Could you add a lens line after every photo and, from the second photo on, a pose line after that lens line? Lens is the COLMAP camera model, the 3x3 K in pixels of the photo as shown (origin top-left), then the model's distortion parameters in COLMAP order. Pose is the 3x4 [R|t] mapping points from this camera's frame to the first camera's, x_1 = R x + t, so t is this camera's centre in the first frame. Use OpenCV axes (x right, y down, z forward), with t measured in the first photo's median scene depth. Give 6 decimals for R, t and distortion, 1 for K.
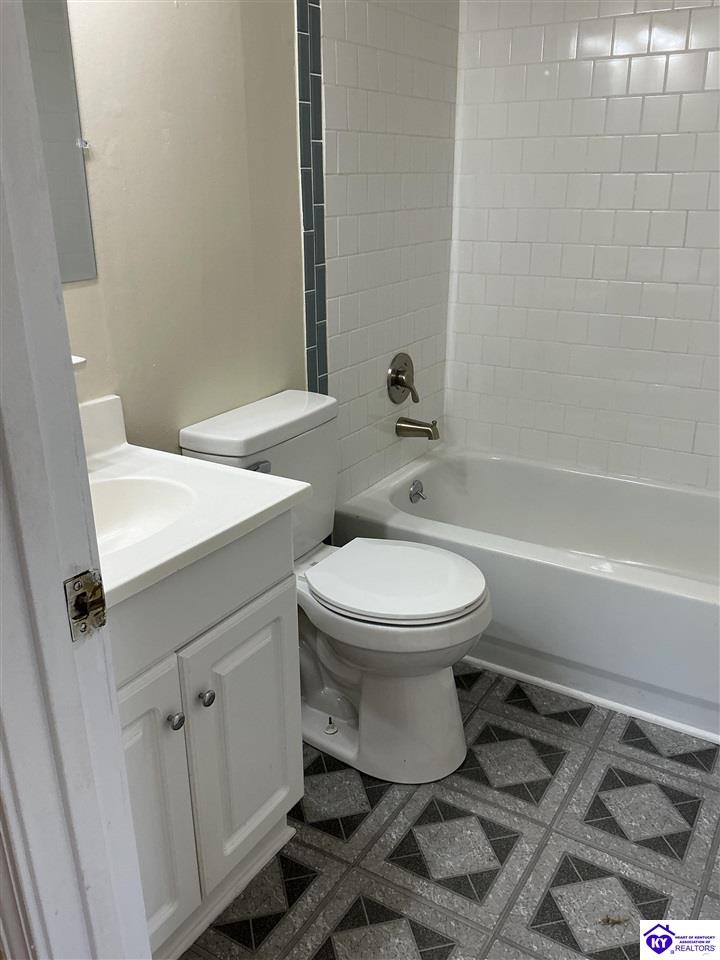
lens RADIAL K [[811.9, 0, 364.5], [0, 811.9, 484.6], [0, 0, 1]] dist [0.071909, -0.121940]
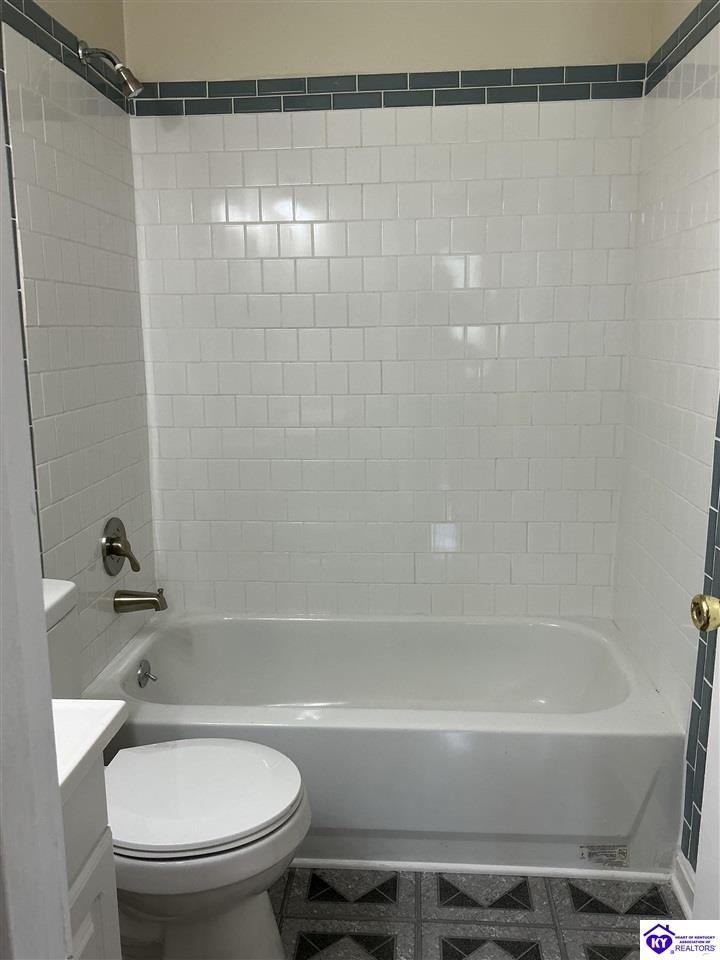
lens RADIAL K [[811.9, 0, 357.1], [0, 811.9, 478.9], [0, 0, 1]] dist [0.071909, -0.121940]
pose [[0.881374, -0.085276, 0.464658, -0.132527], [0.167187, 0.976225, -0.137964, -0.038156], [-0.441845, 0.199283, 0.874677, 0.104204]]
